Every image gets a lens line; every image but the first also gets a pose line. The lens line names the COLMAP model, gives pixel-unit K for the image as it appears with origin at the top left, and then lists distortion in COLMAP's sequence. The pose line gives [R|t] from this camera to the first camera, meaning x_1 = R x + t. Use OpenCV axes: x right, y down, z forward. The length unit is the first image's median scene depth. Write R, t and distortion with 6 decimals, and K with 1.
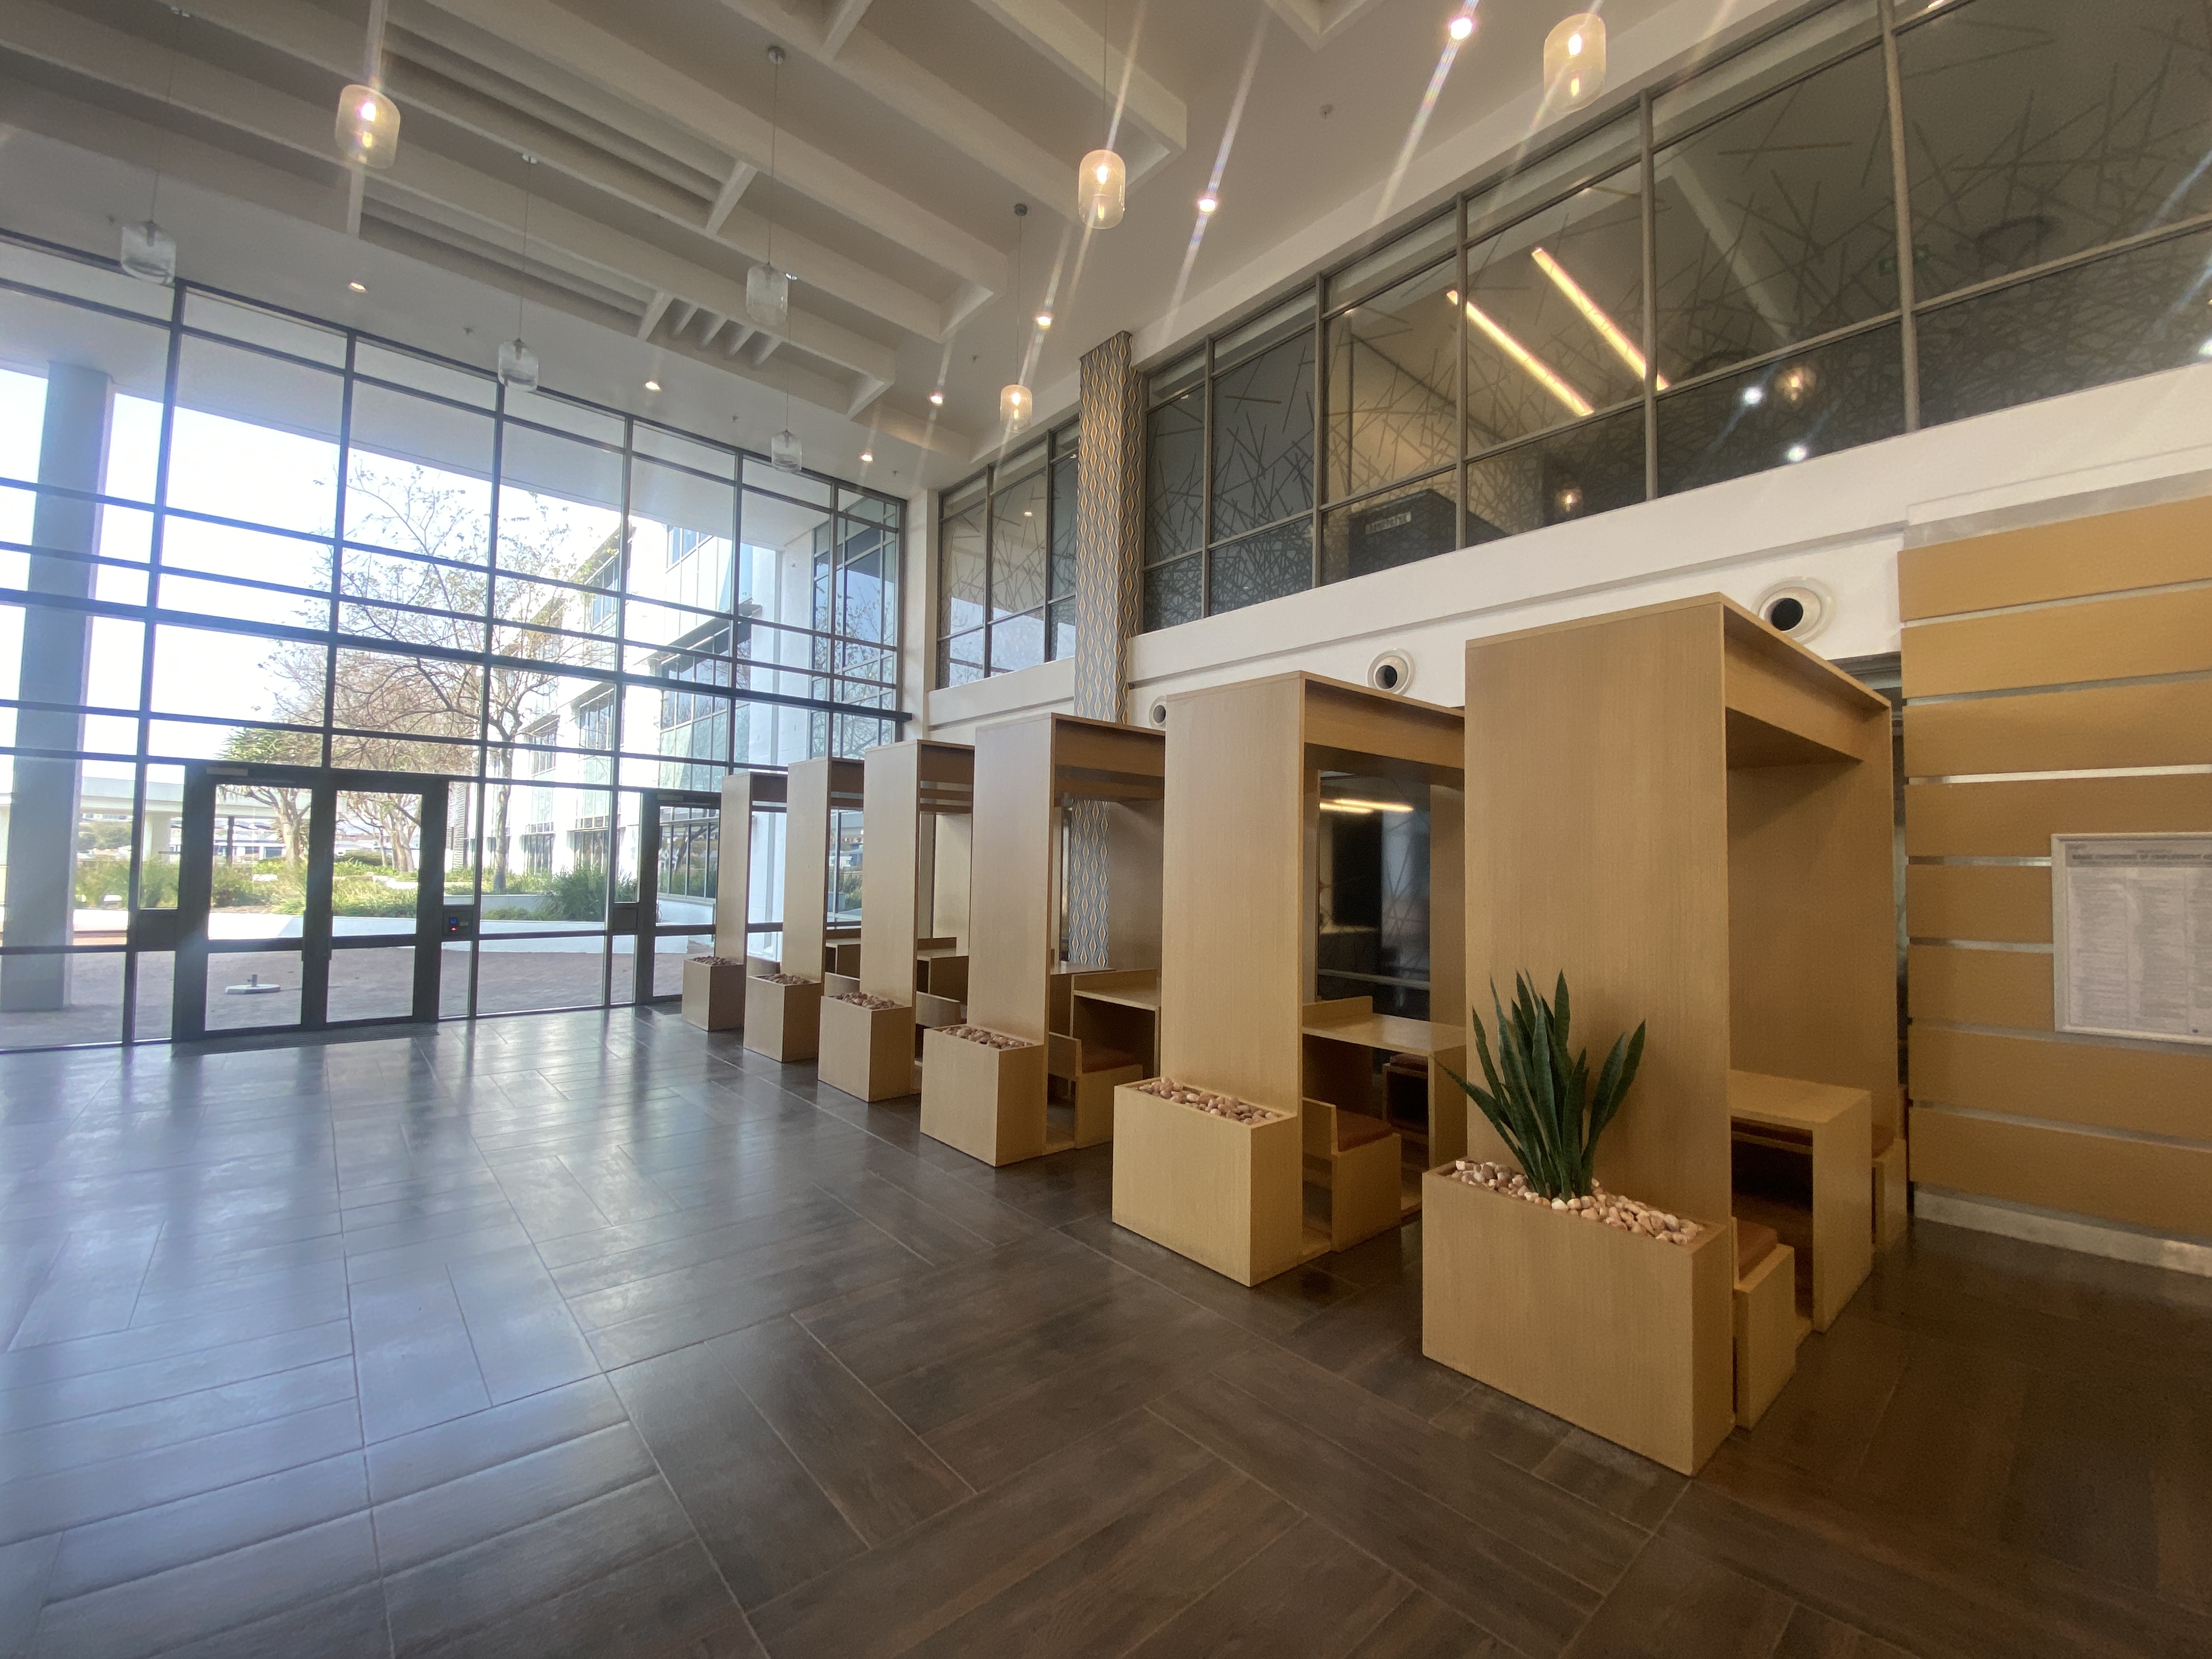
lens RADIAL K [[902.2, 0, 1095.9], [0, 902.2, 827.6], [0, 0, 1]] dist [0.011818, -0.016487]
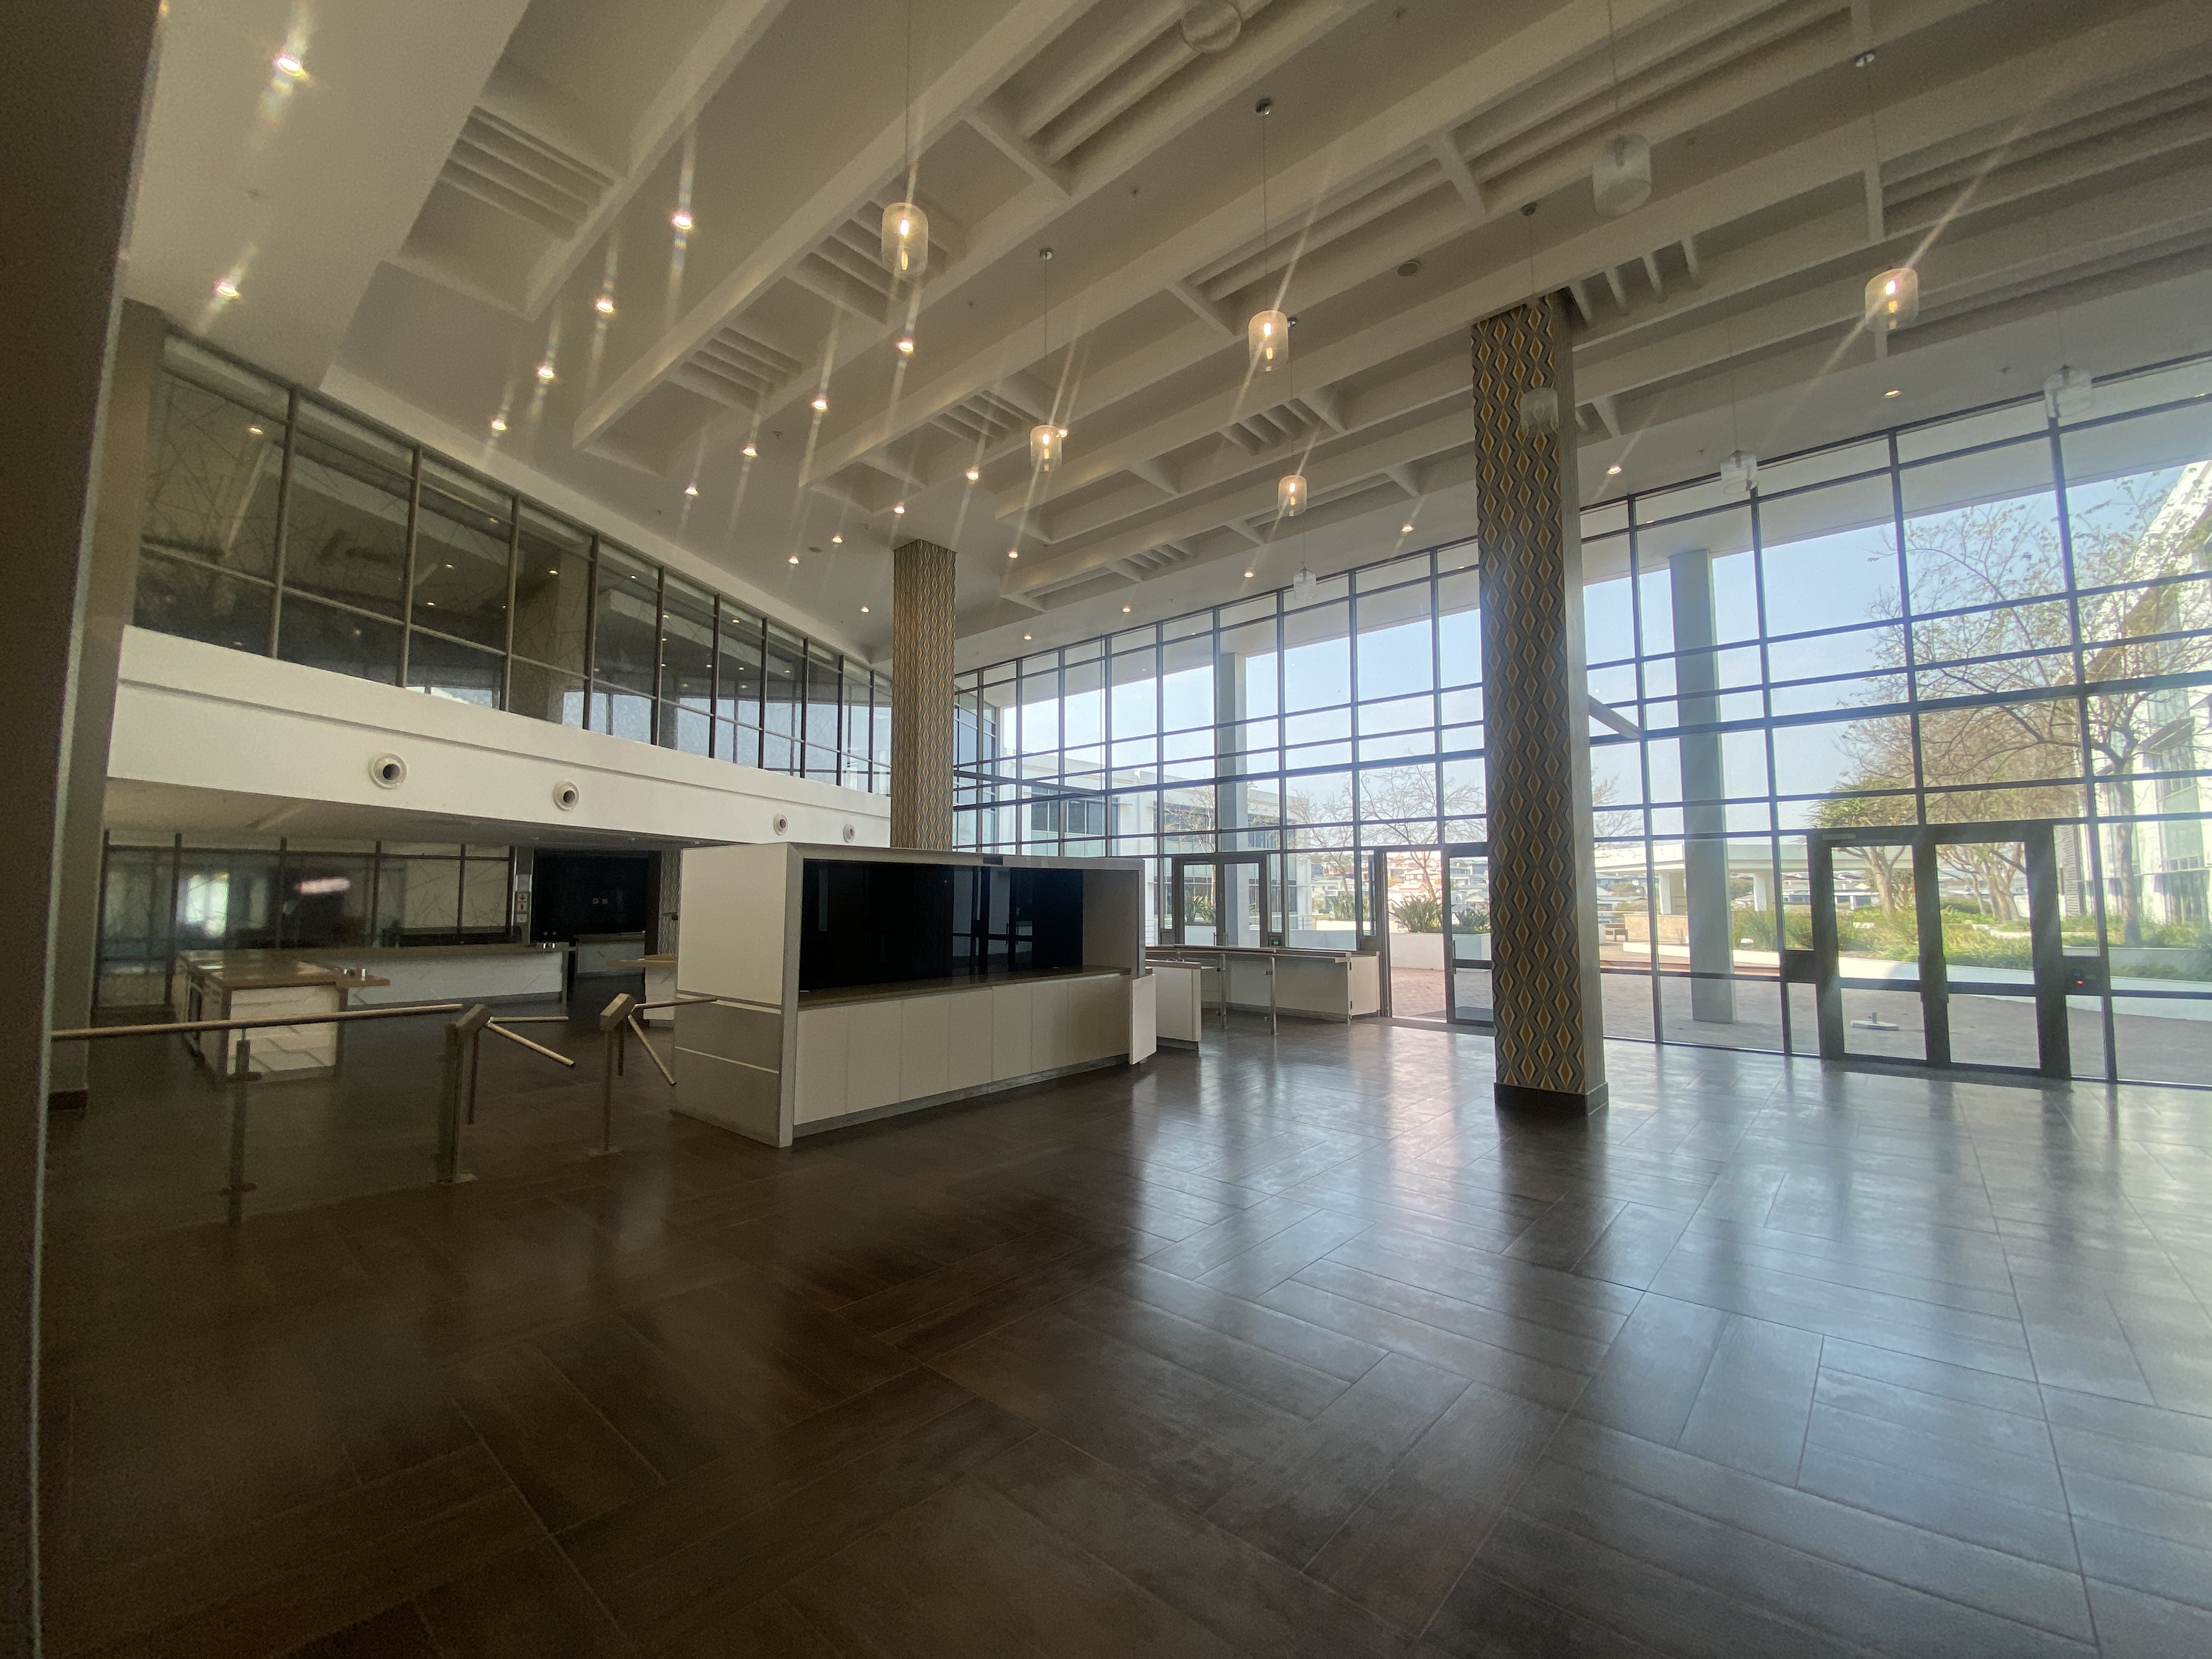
lens RADIAL K [[902.2, 0, 1095.9], [0, 902.2, 827.6], [0, 0, 1]] dist [0.011818, -0.016487]
pose [[0.128400, -0.095770, -0.987087, 0.083951], [0.043564, 0.994910, -0.090862, -0.006866], [0.990765, -0.031335, 0.131919, -0.121663]]
